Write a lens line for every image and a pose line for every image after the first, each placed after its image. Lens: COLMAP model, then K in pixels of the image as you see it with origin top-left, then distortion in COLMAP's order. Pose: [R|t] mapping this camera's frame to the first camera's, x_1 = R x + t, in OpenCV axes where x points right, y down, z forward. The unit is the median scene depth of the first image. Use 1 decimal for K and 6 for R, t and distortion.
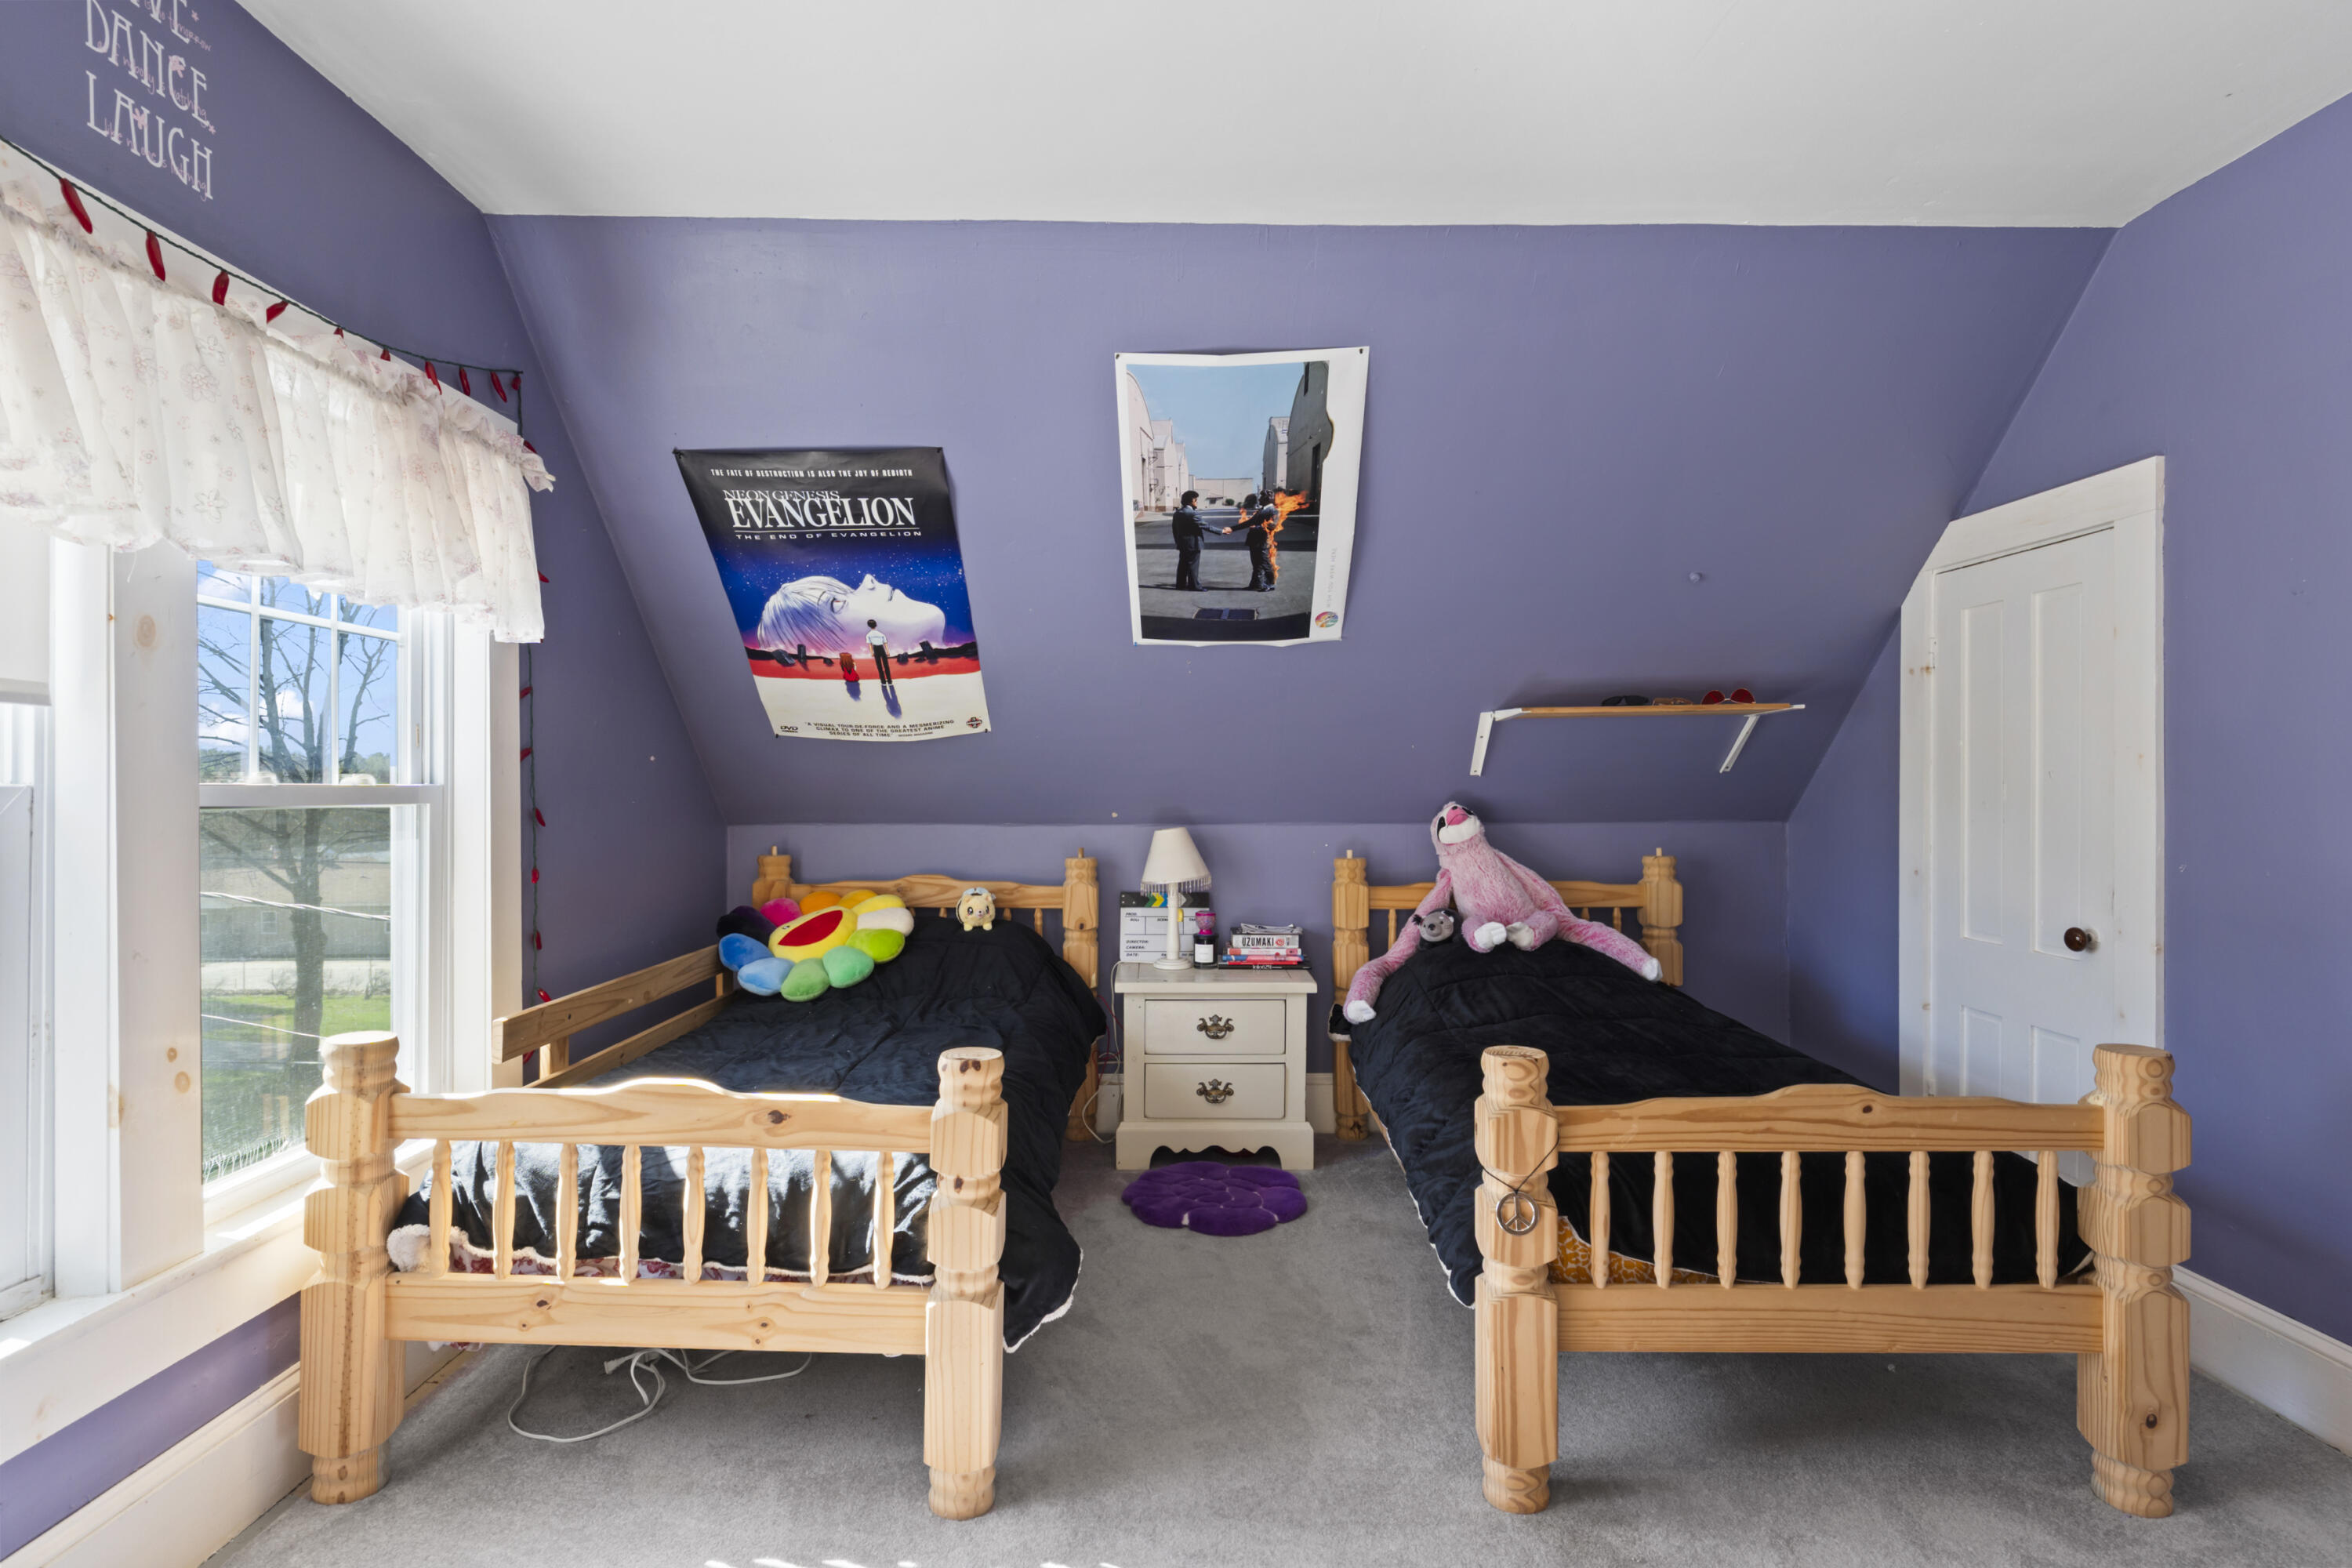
lens RADIAL K [[1210.9, 0, 1175.4], [0, 1210.9, 782.9], [0, 0, 1]] dist [-0.005875, 0.000197]
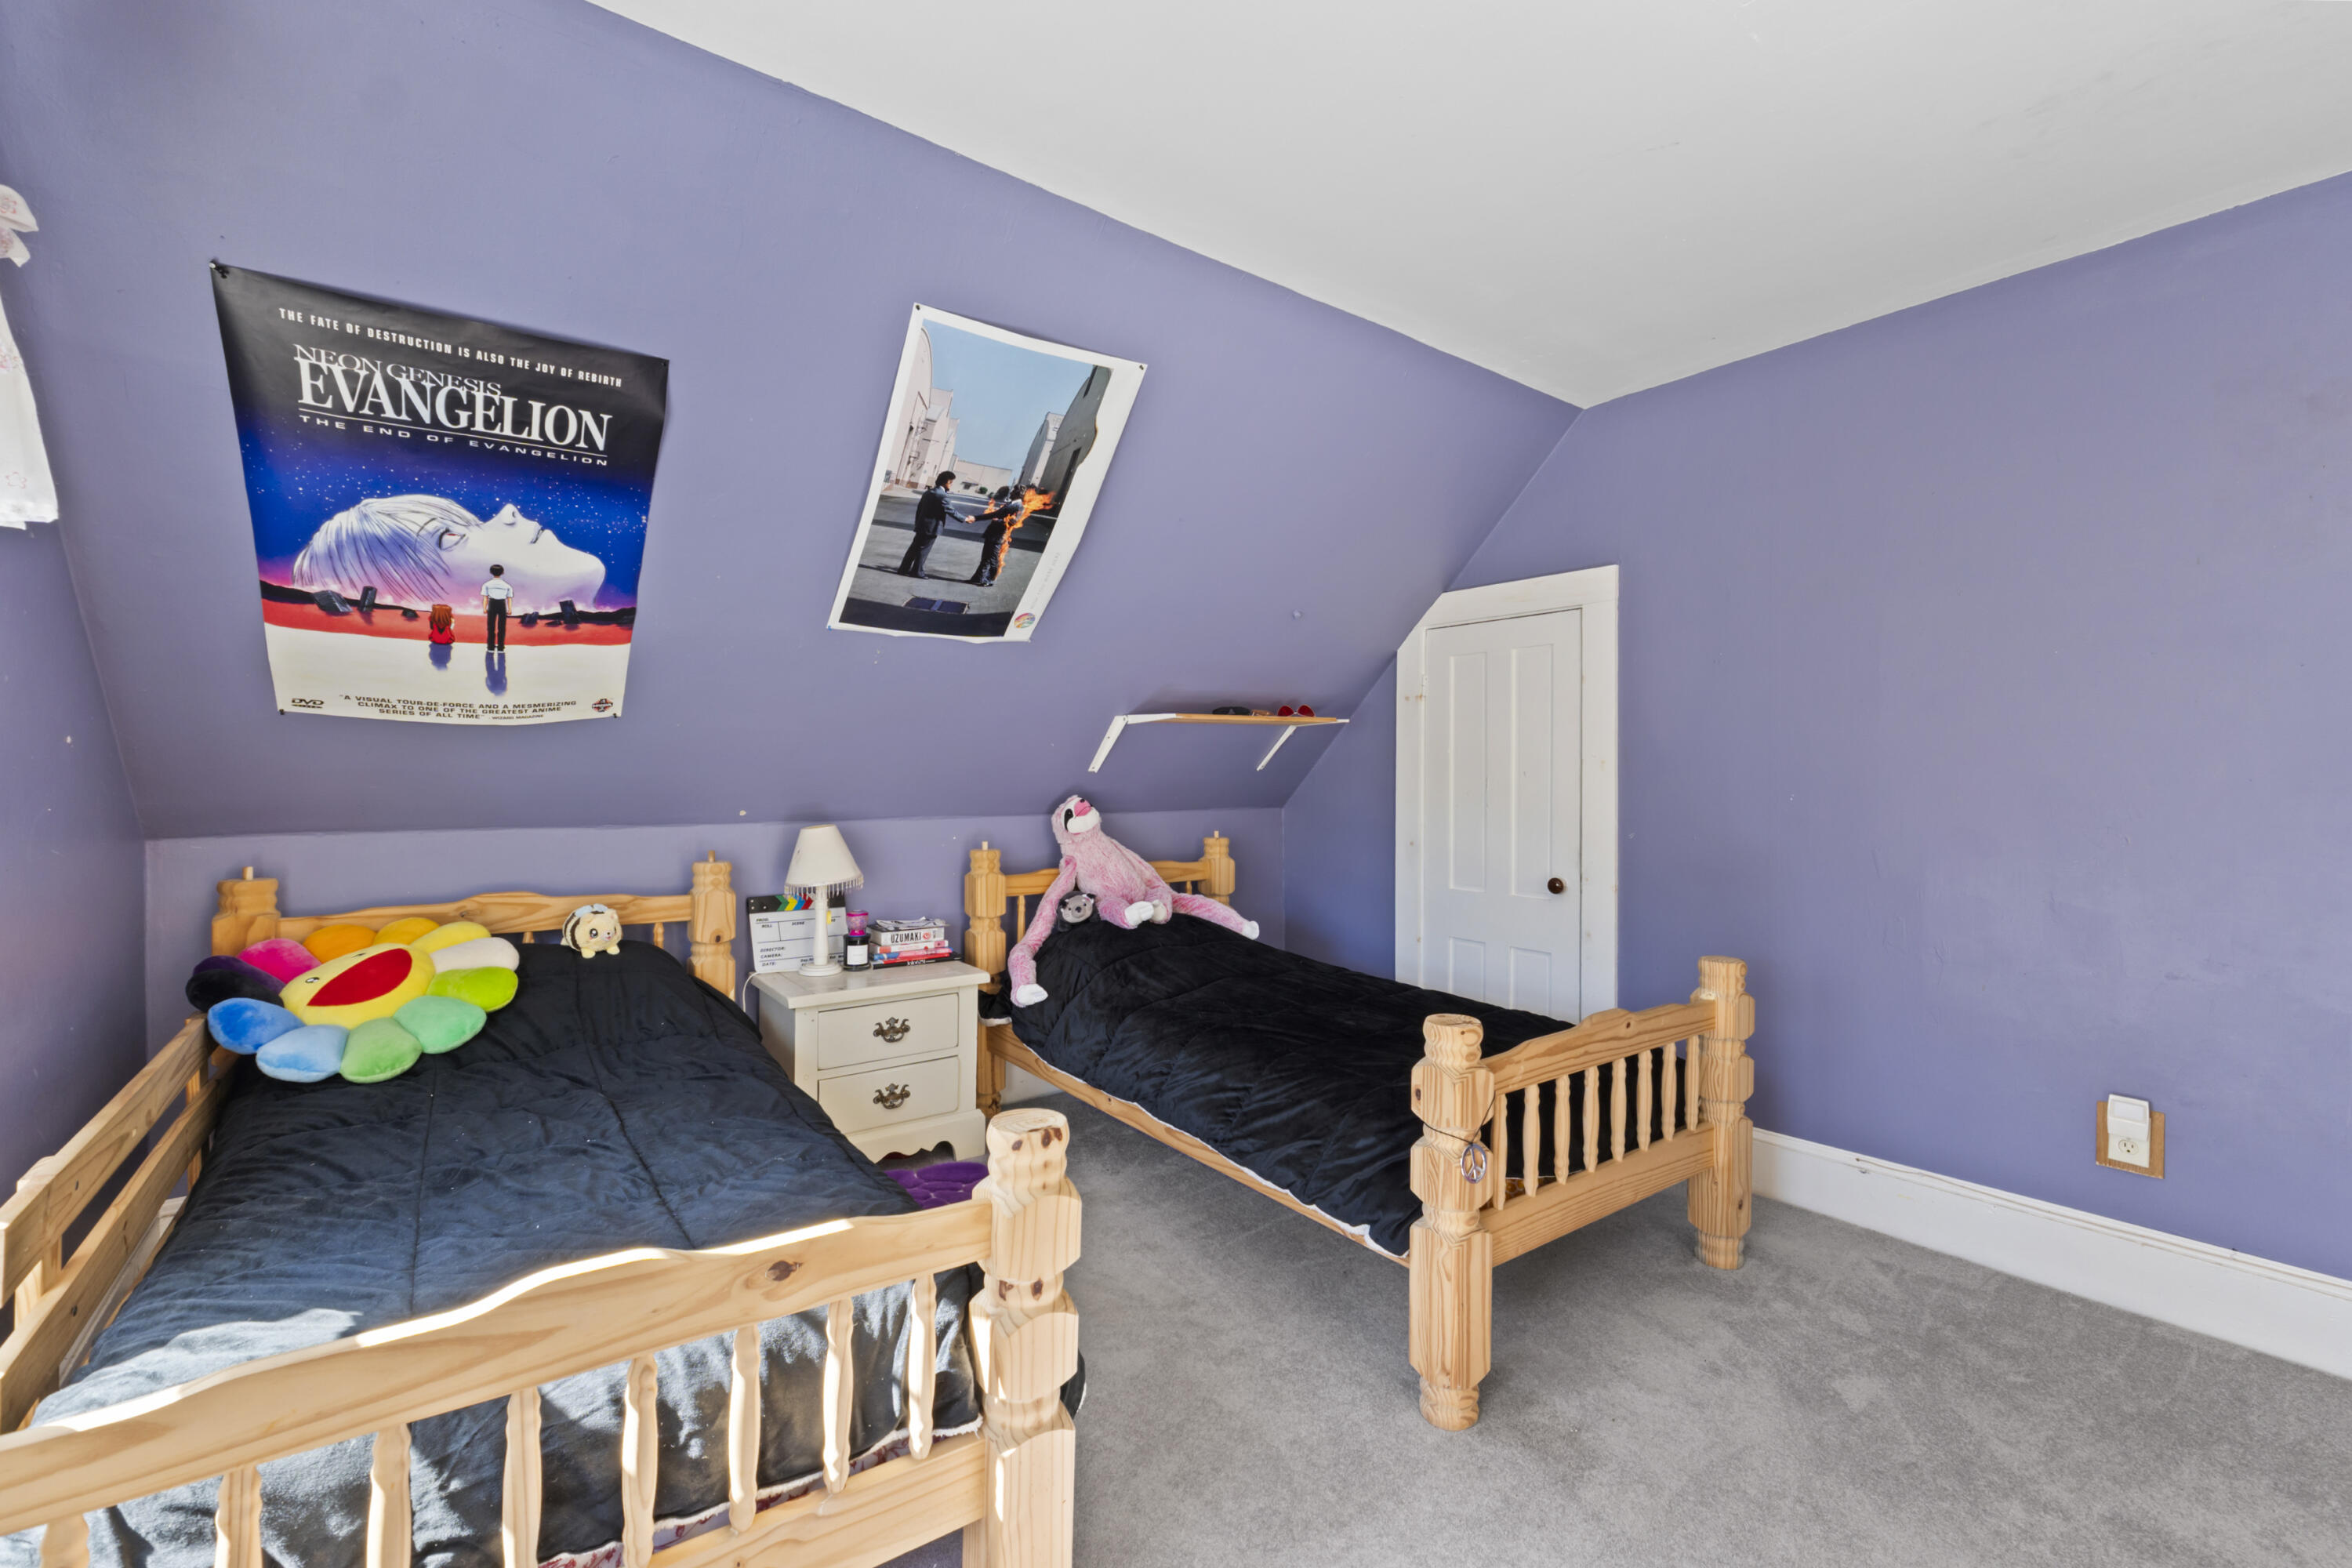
lens RADIAL K [[999.9, 0, 1177.1], [0, 999.9, 779.3], [0, 0, 1]] dist [-0.006429, -0.000284]
pose [[0.801554, -0.000178, 0.597922, -0.286498], [-0.002172, 0.999992, 0.003209, -0.002658], [-0.597918, -0.003871, 0.801548, 0.242806]]
